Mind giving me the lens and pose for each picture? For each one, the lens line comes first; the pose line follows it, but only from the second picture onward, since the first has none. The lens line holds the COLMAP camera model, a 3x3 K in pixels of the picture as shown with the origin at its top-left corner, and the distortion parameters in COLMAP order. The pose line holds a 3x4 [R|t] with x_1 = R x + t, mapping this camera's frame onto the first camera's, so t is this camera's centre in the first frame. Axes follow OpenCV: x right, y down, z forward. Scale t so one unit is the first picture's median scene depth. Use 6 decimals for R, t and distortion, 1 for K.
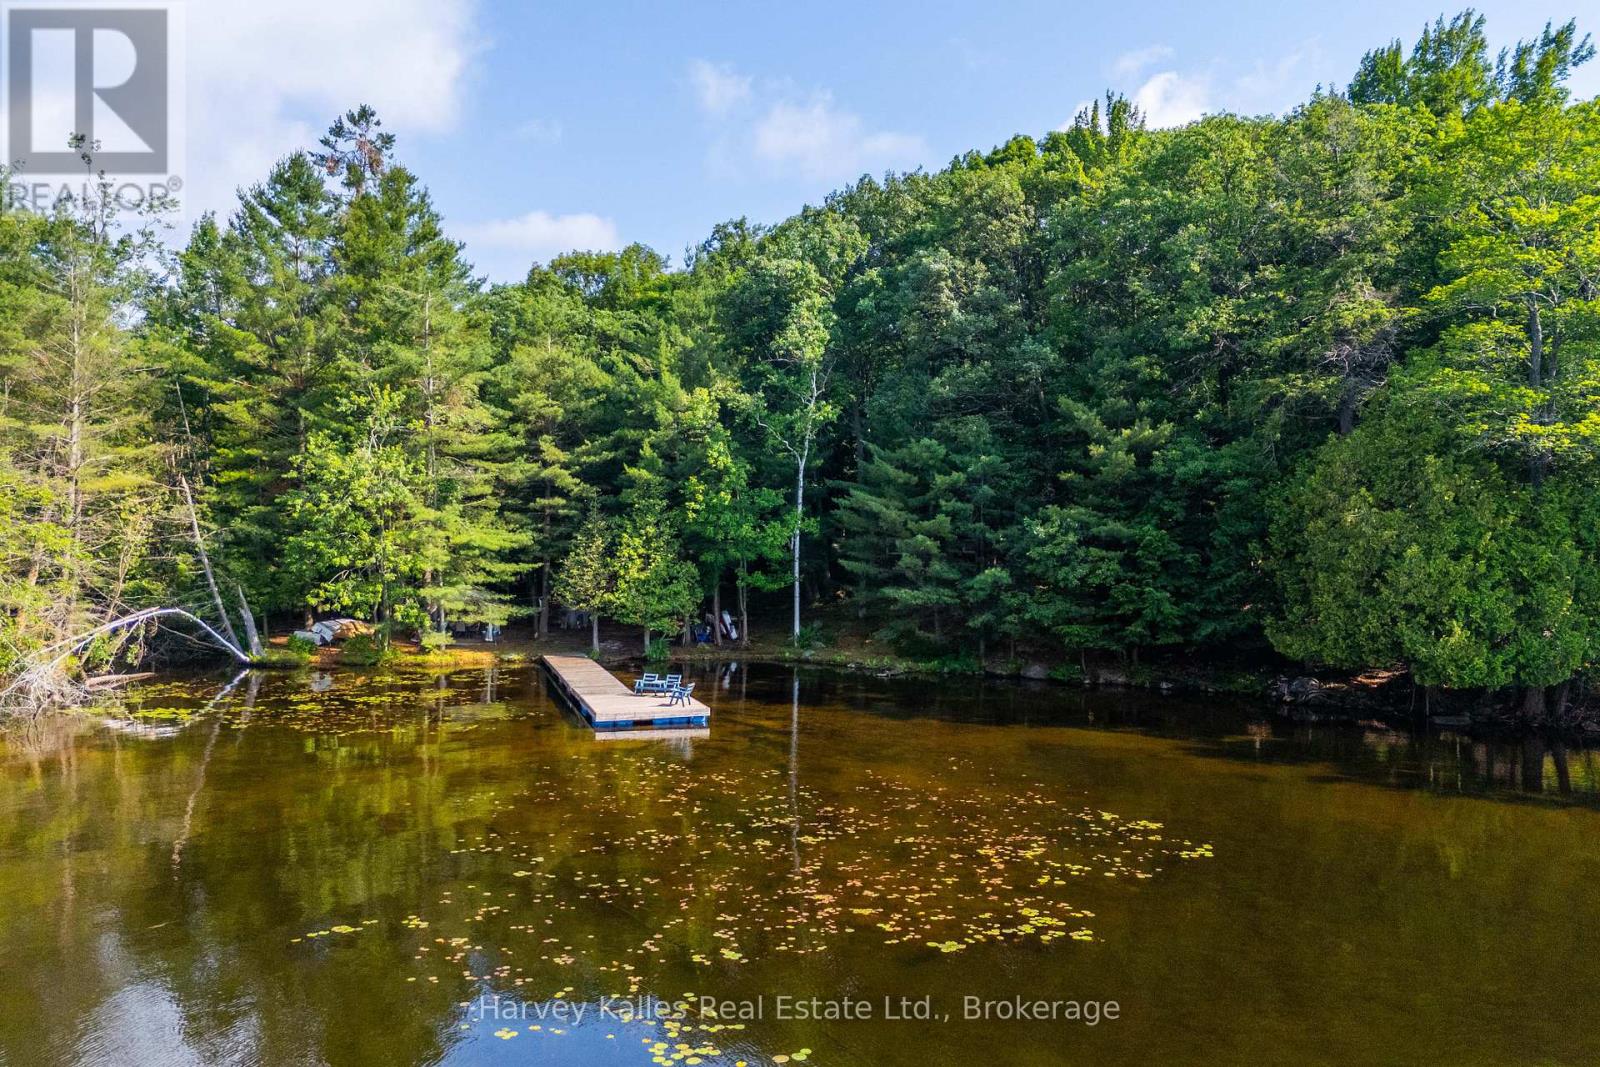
lens RADIAL K [[1125.1, 0, 804.7], [0, 1125.1, 564.4], [0, 0, 1]] dist [0.092893, -0.115495]
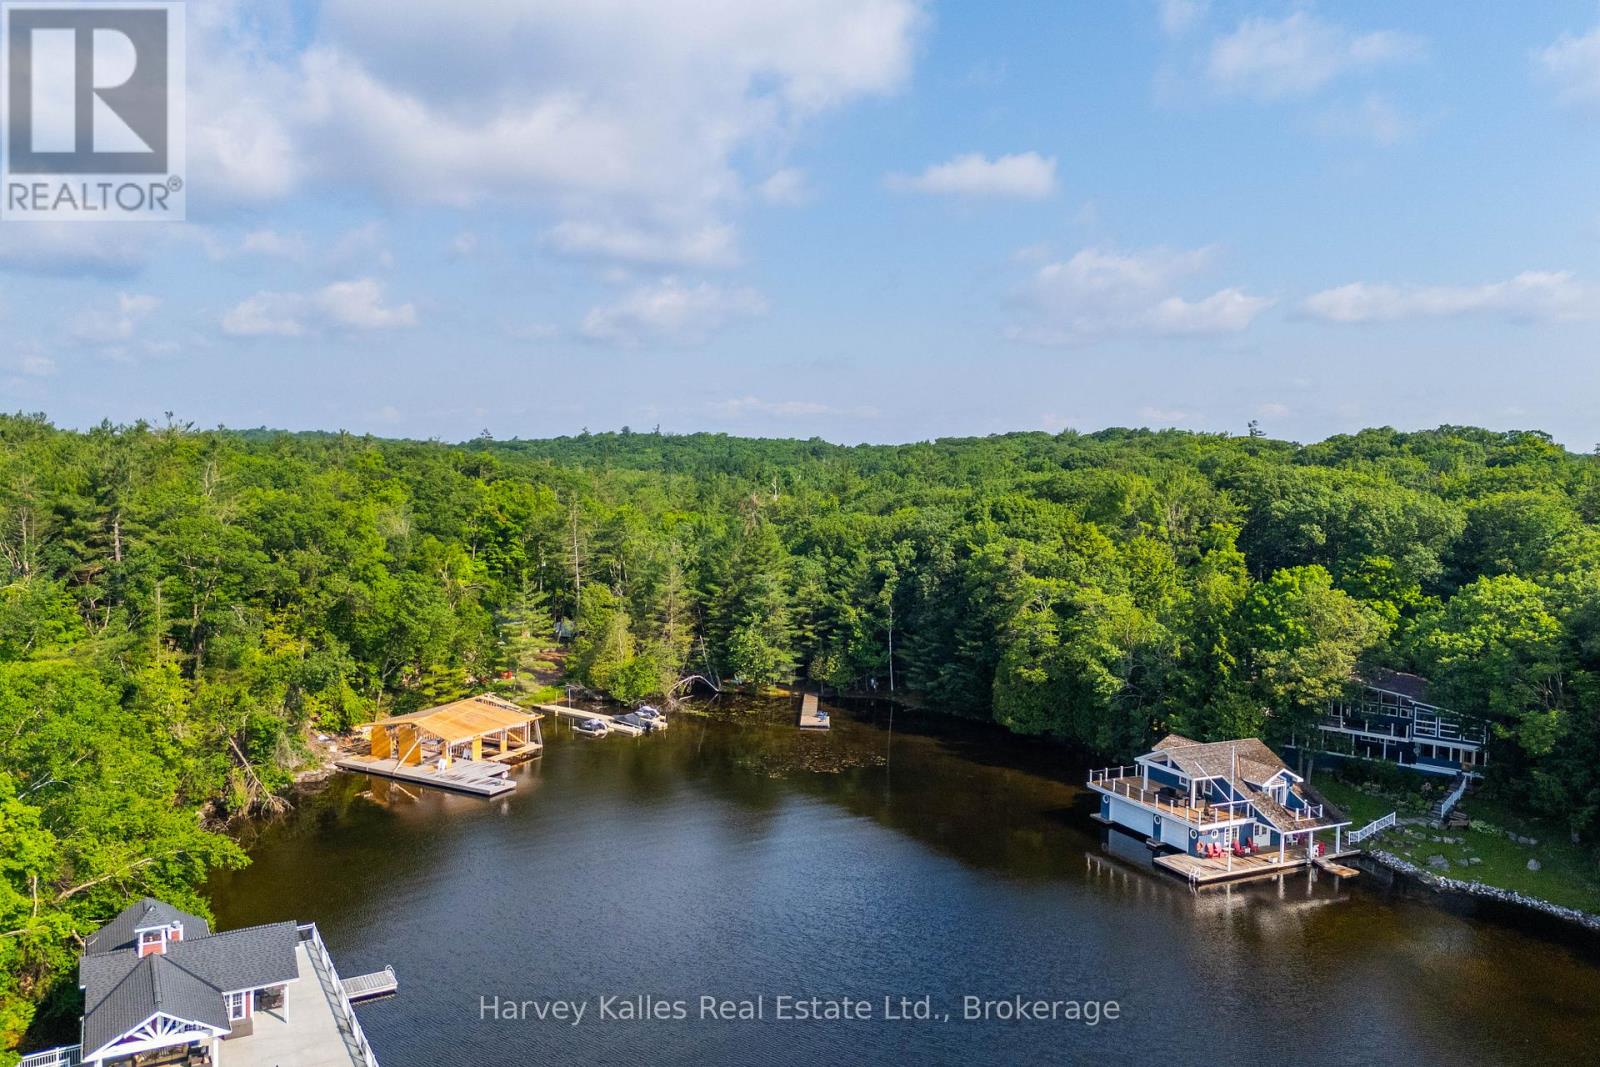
lens RADIAL K [[1275.9, 0, 800.0], [0, 1275.9, 533.5], [0, 0, 1]] dist [0.096501, -0.137718]
pose [[0.937697, 0.021879, -0.346766, 0.958180], [-0.002070, 0.998350, 0.057393, -0.558530], [0.347449, -0.053100, 0.936194, -2.242185]]
